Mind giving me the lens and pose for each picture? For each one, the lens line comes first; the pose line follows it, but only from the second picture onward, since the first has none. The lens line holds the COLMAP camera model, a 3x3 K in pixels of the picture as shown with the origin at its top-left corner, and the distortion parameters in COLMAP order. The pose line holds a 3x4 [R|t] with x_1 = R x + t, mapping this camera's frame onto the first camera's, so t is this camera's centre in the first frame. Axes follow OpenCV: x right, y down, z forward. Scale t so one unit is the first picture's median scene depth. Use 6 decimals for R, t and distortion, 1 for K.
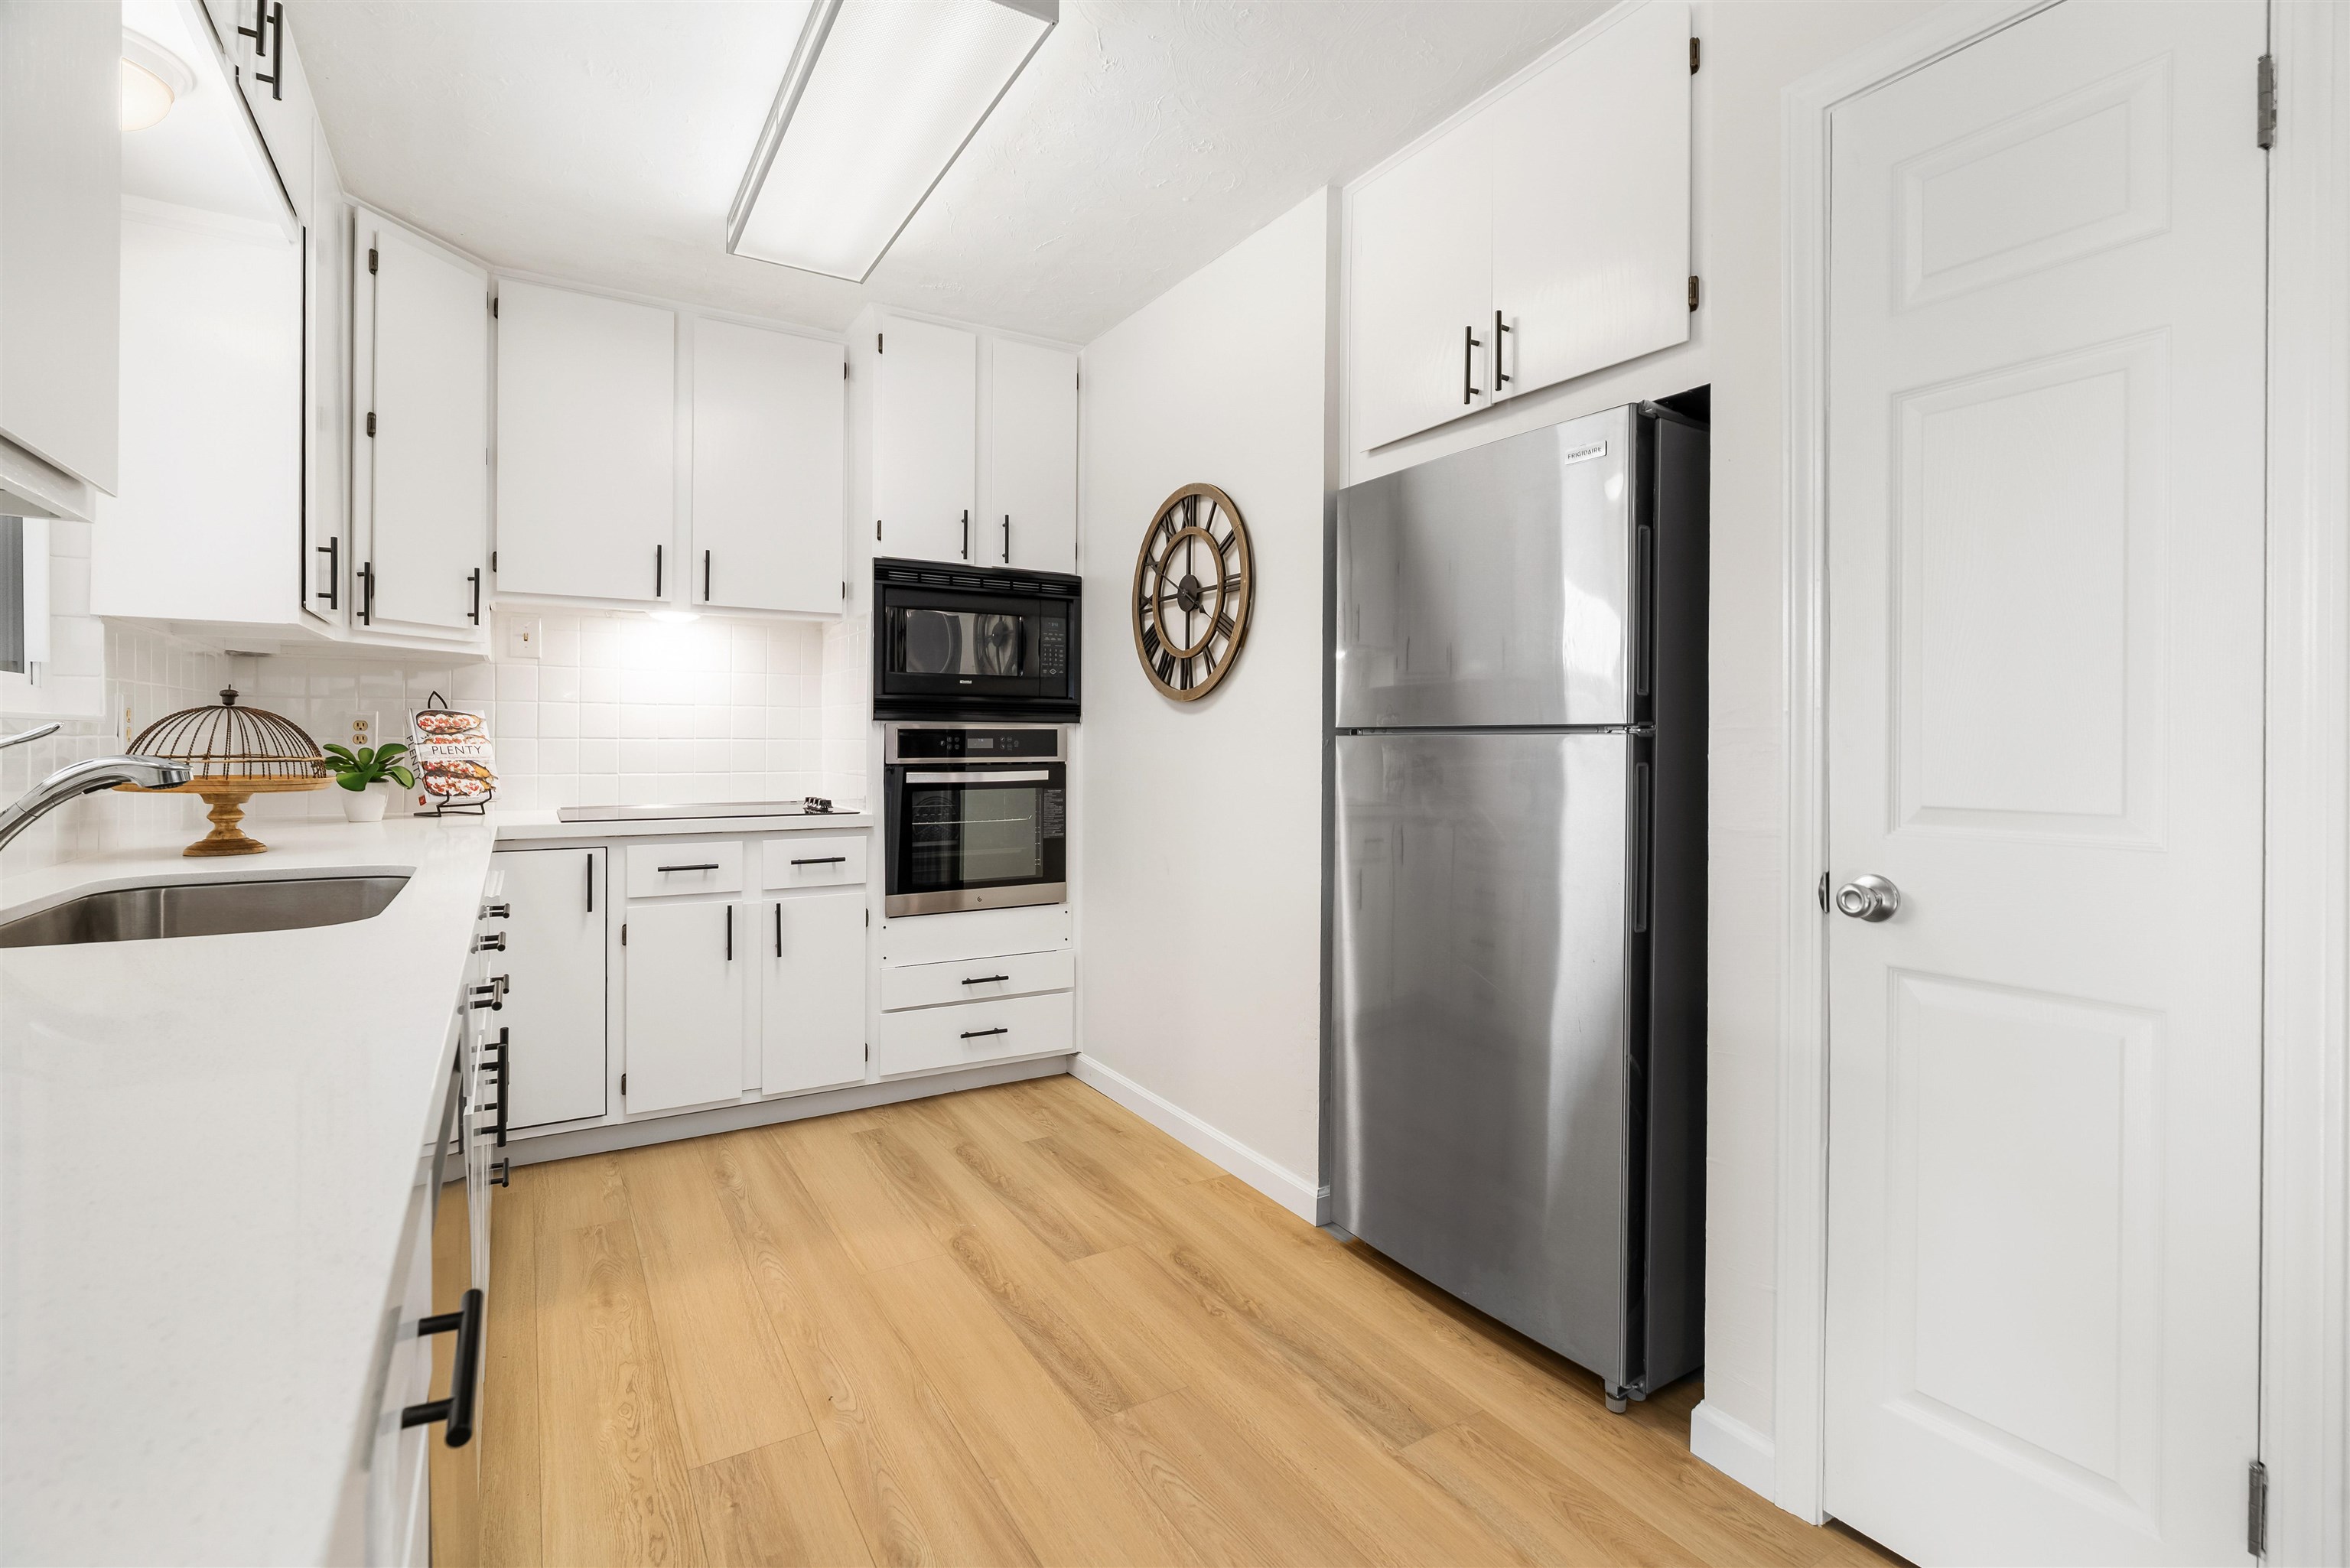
lens RADIAL K [[1076.6, 0, 1172.2], [0, 1076.6, 759.4], [0, 0, 1]] dist [-0.004473, 0.000454]
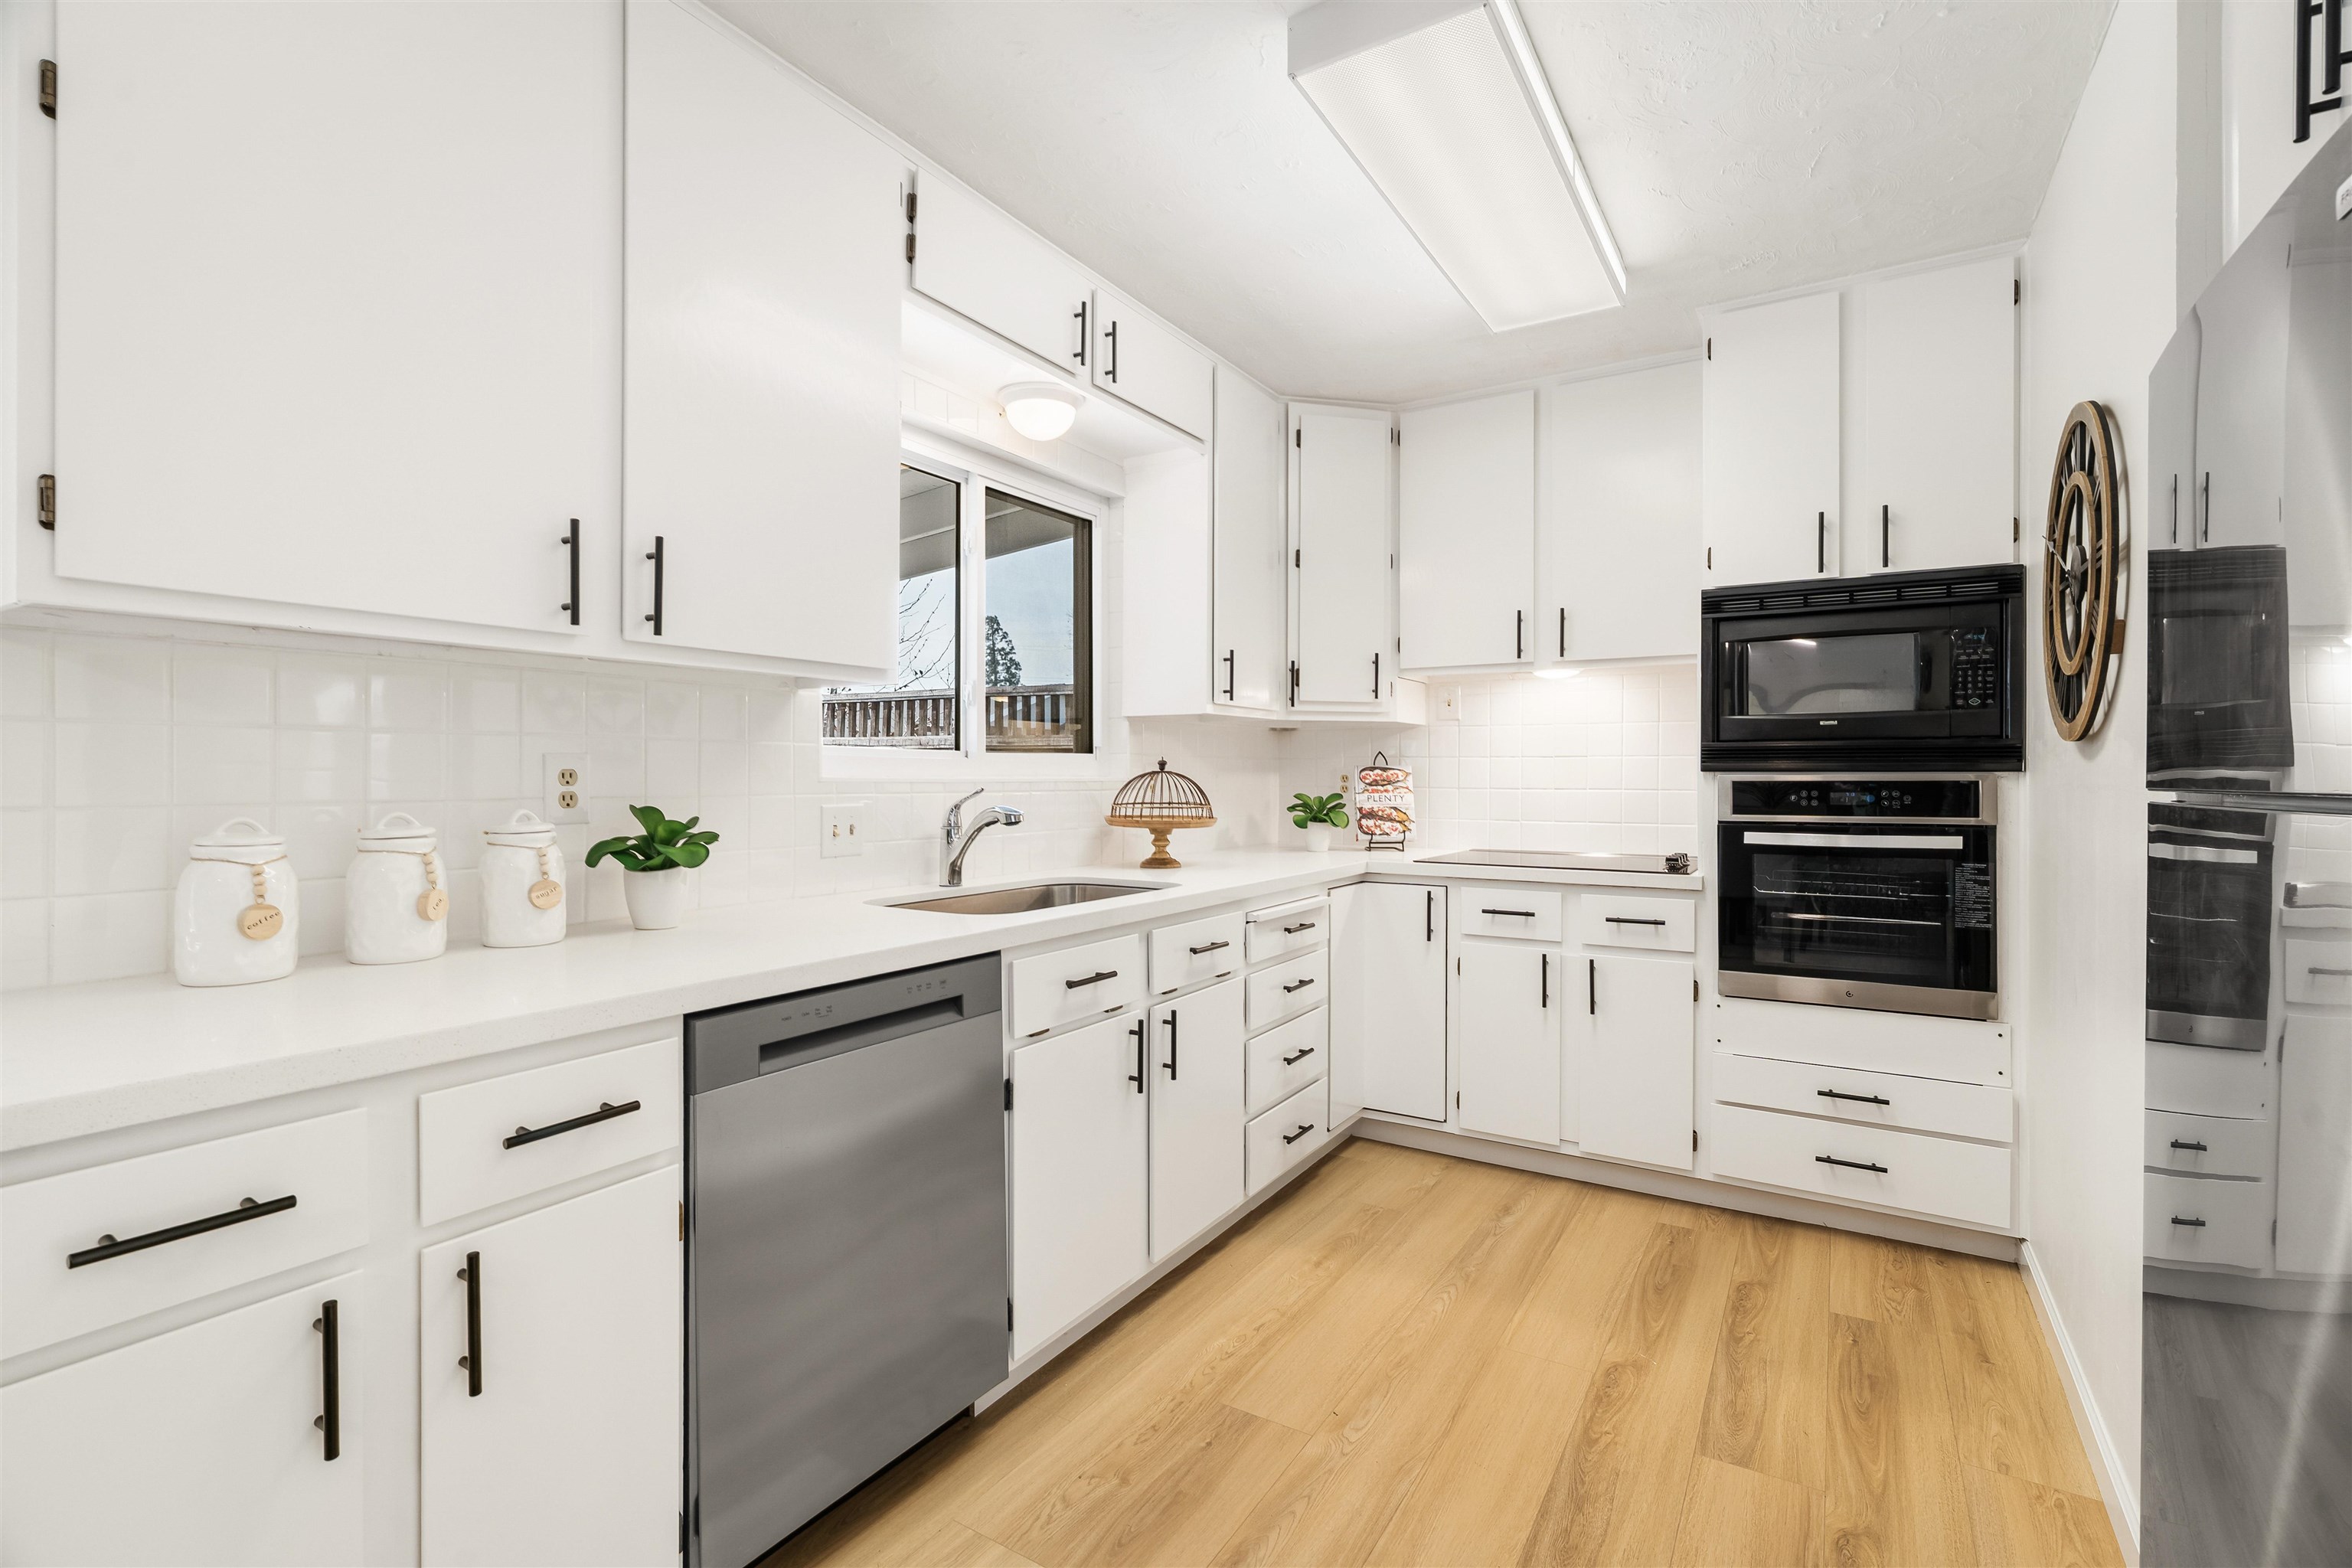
lens RADIAL K [[1063.9, 0, 1176.0], [0, 1063.9, 784.0], [0, 0, 1]] dist [-0.005035, 0.000972]
pose [[0.454125, 0.002911, -0.890933, 0.329509], [-0.014311, 0.999889, -0.004028, -0.017167], [0.890823, 0.014579, 0.454116, 0.222450]]
